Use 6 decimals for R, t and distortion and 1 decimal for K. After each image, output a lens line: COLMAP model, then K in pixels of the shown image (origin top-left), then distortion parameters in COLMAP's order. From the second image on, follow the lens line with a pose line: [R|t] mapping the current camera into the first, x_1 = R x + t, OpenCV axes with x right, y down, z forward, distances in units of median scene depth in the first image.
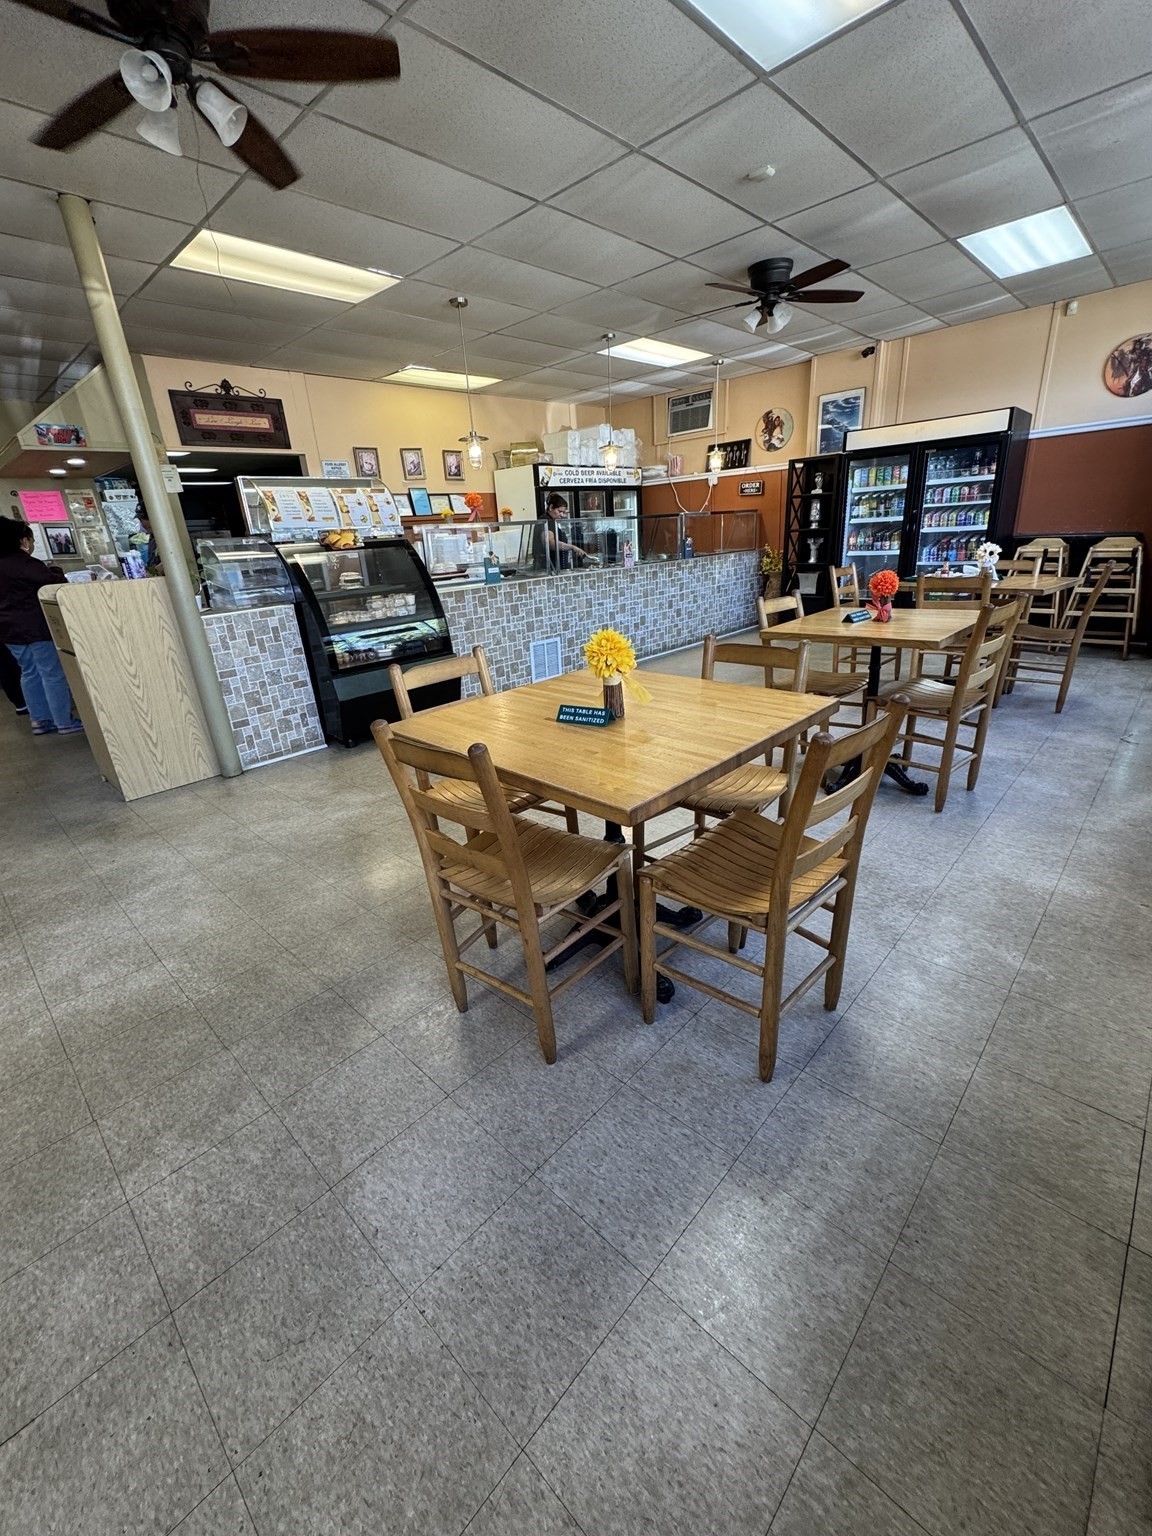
lens RADIAL K [[625.7, 0, 578.2], [0, 625.7, 767.9], [0, 0, 1]] dist [-0.007868, 0.000826]
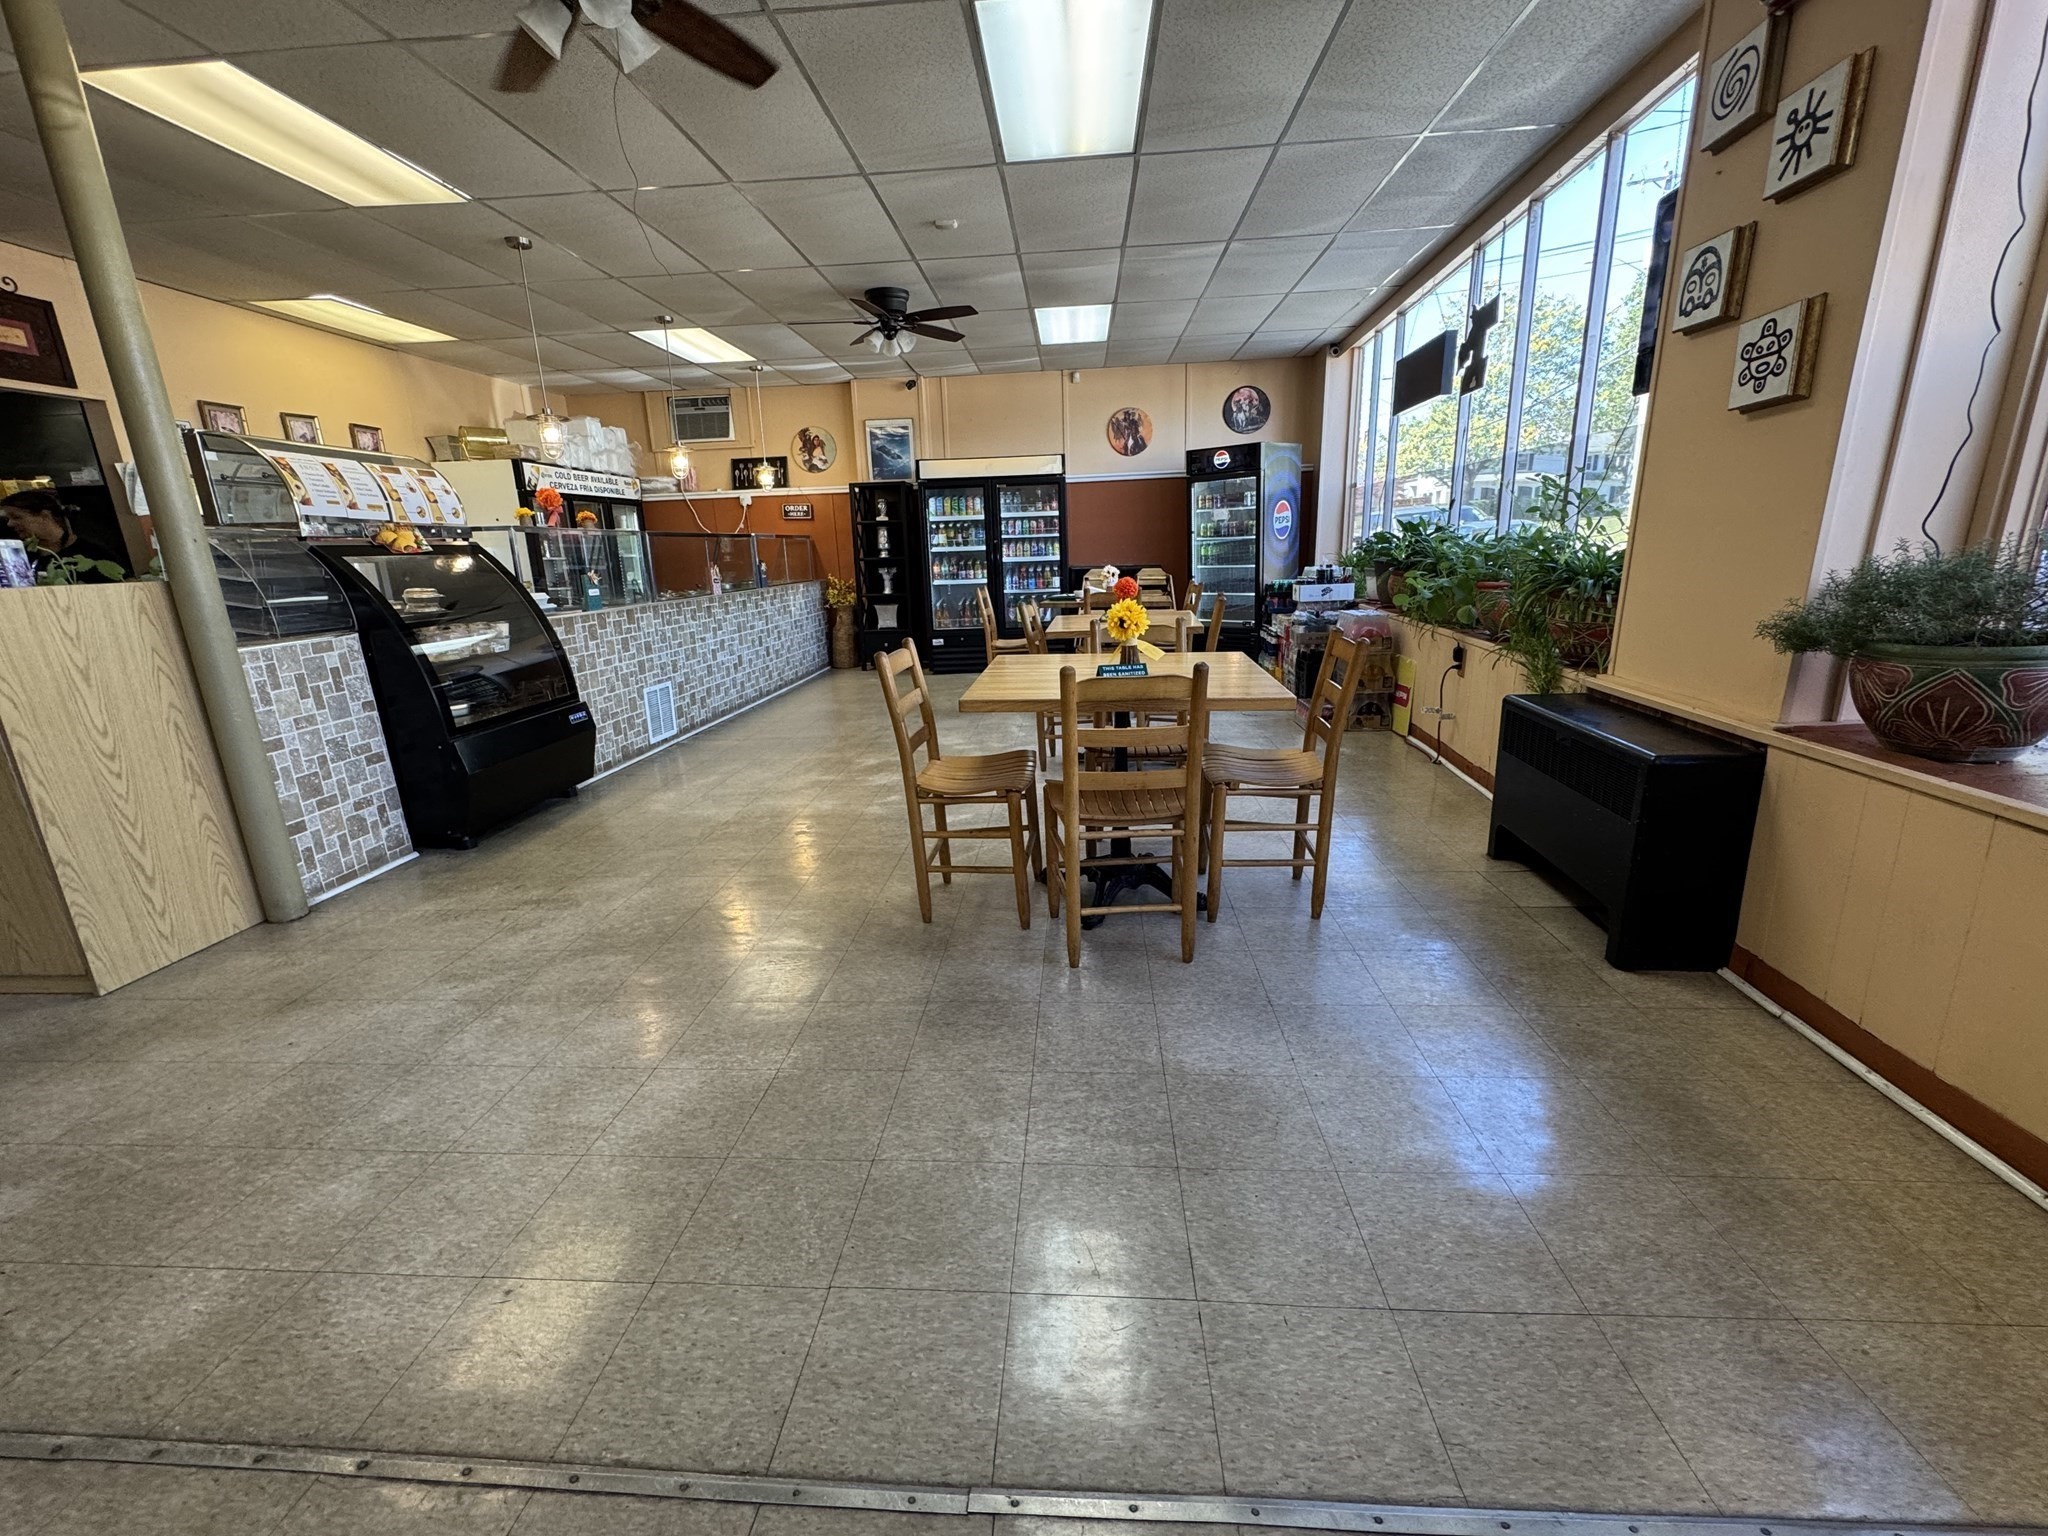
lens RADIAL K [[834.2, 0, 1017.8], [0, 834.2, 770.6], [0, 0, 1]] dist [-0.007868, 0.000826]
pose [[0.775125, -0.127091, 0.618893, -0.351316], [0.208548, 0.976124, -0.060744, 0.046995], [-0.596396, 0.176153, 0.783123, -0.021553]]
